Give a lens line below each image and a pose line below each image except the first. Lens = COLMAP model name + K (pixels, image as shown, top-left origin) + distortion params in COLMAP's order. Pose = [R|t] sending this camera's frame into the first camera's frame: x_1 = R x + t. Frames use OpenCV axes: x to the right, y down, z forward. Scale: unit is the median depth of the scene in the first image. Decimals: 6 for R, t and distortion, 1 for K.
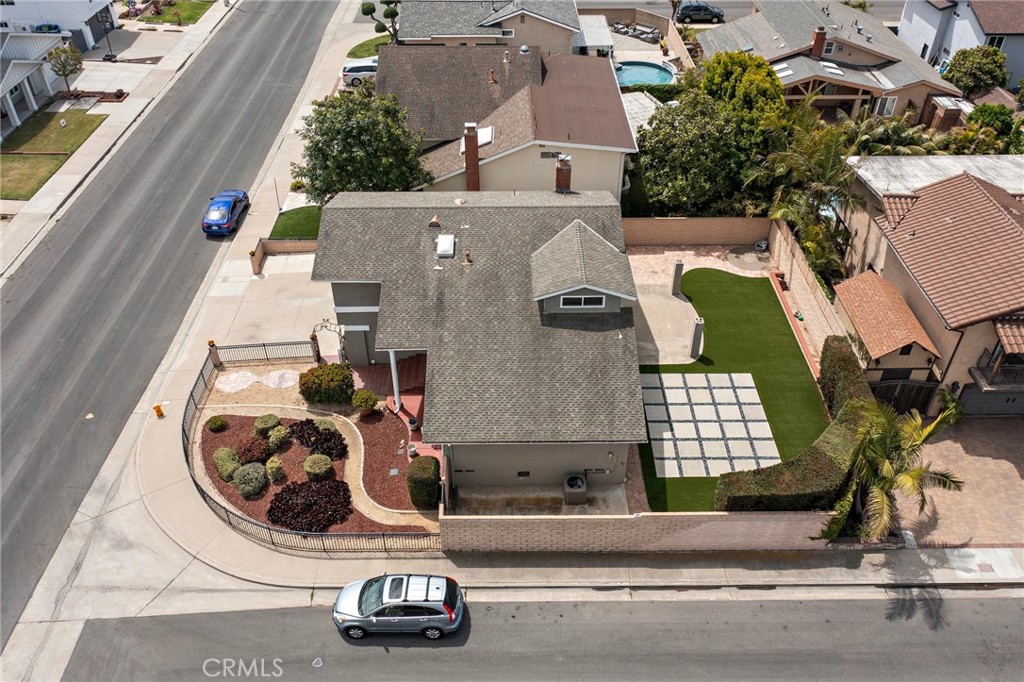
lens RADIAL K [[807.2, 0, 508.4], [0, 807.2, 340.9], [0, 0, 1]] dist [0.002636, 0.000426]
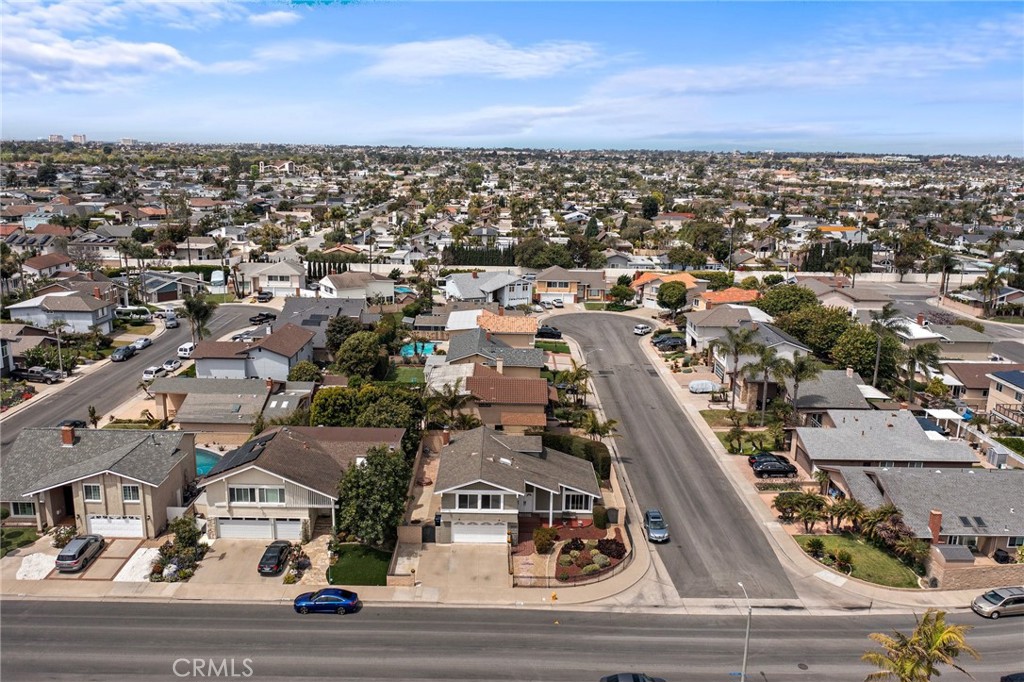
lens RADIAL K [[807.2, 0, 508.4], [0, 807.2, 340.9], [0, 0, 1]] dist [0.002636, 0.000426]
pose [[0.002348, -0.232407, 0.972616, -2.120973], [0.604784, 0.774912, 0.183705, -0.769732], [-0.796386, 0.587792, 0.142375, 0.518476]]
